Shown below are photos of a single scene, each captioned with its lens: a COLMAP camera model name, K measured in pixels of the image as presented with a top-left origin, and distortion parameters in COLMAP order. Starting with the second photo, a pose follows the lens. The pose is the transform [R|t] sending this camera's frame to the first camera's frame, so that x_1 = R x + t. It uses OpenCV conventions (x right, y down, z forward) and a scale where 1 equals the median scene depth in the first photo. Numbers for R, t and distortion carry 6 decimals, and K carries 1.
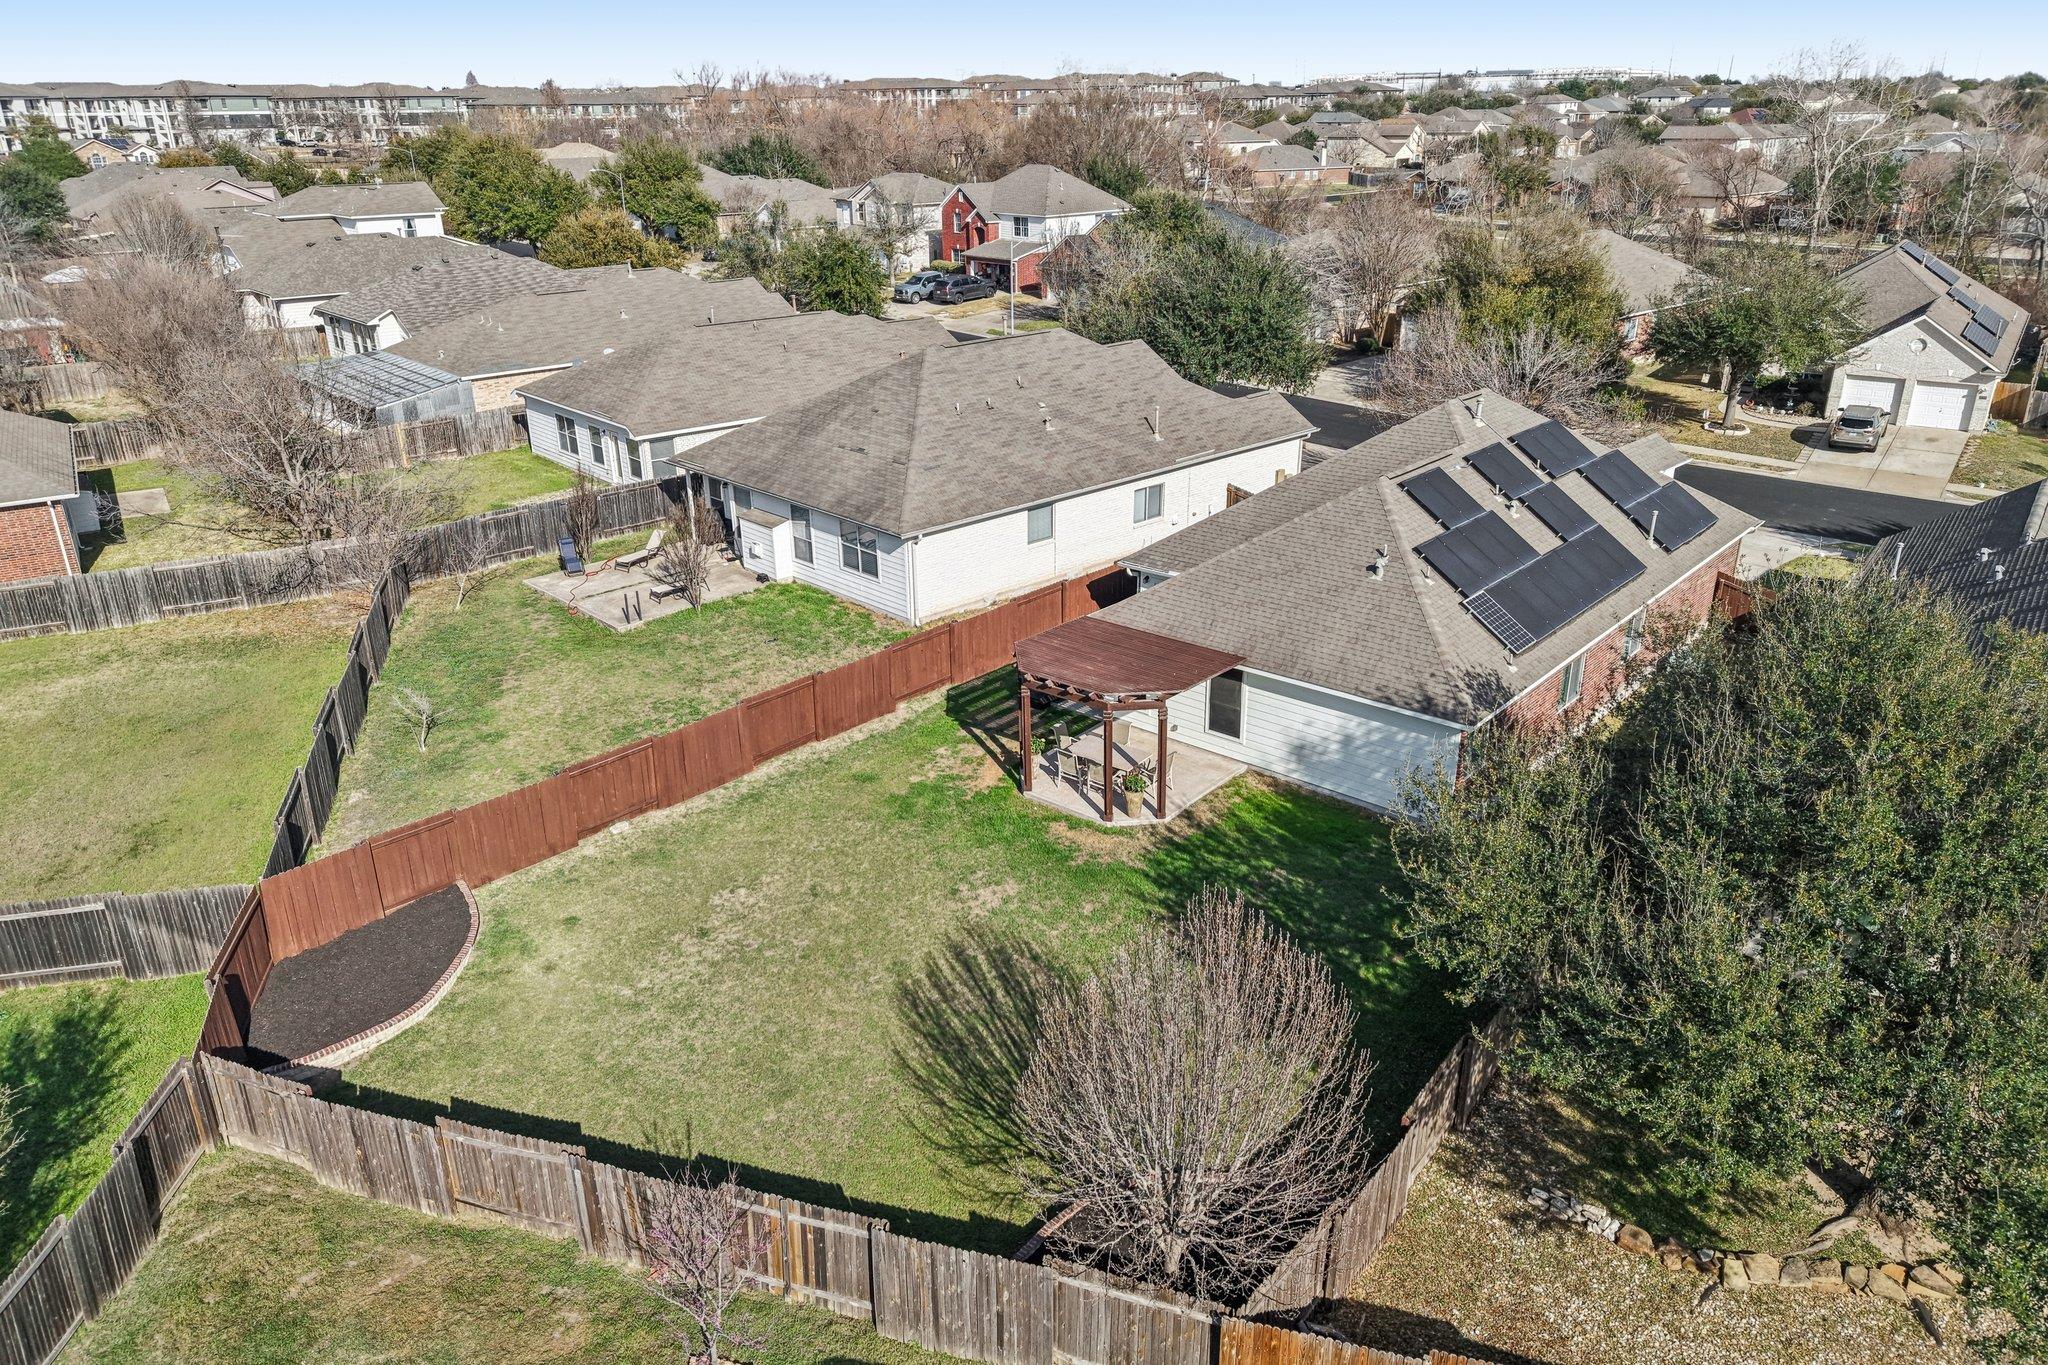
lens RADIAL K [[1402.1, 0, 1024.0], [0, 1402.1, 682.5], [0, 0, 1]] dist [0.005886, -0.003528]
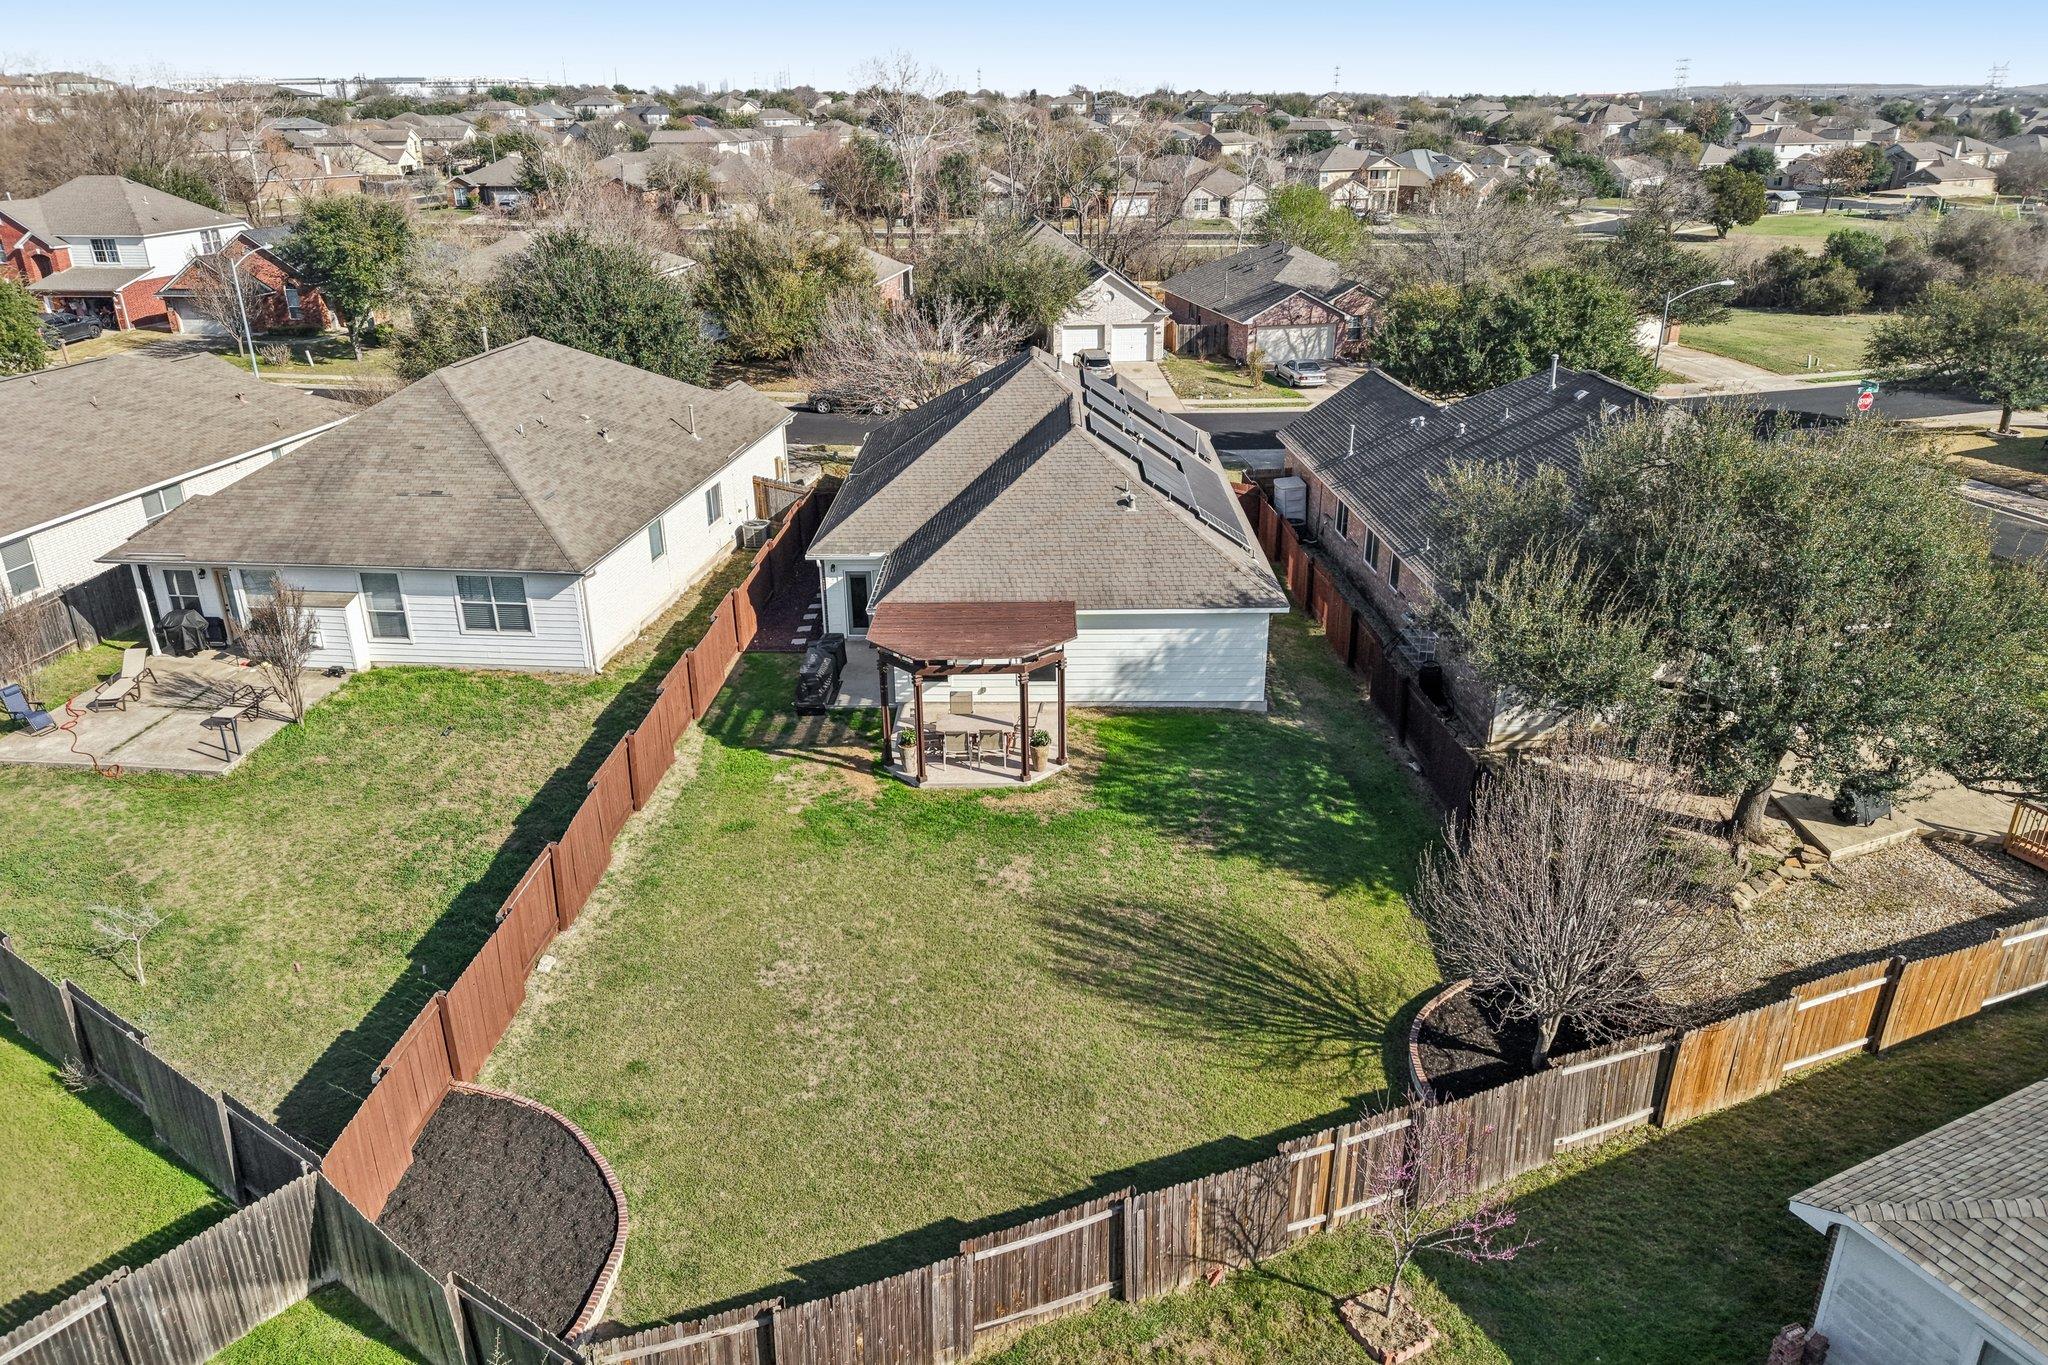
lens RADIAL K [[1402.1, 0, 1024.0], [0, 1402.1, 682.5], [0, 0, 1]] dist [0.005886, -0.003528]
pose [[0.765775, -0.240397, 0.596488, -0.369856], [0.243483, 0.966838, 0.077071, -0.034793], [-0.595235, 0.086216, 0.798913, 0.120522]]
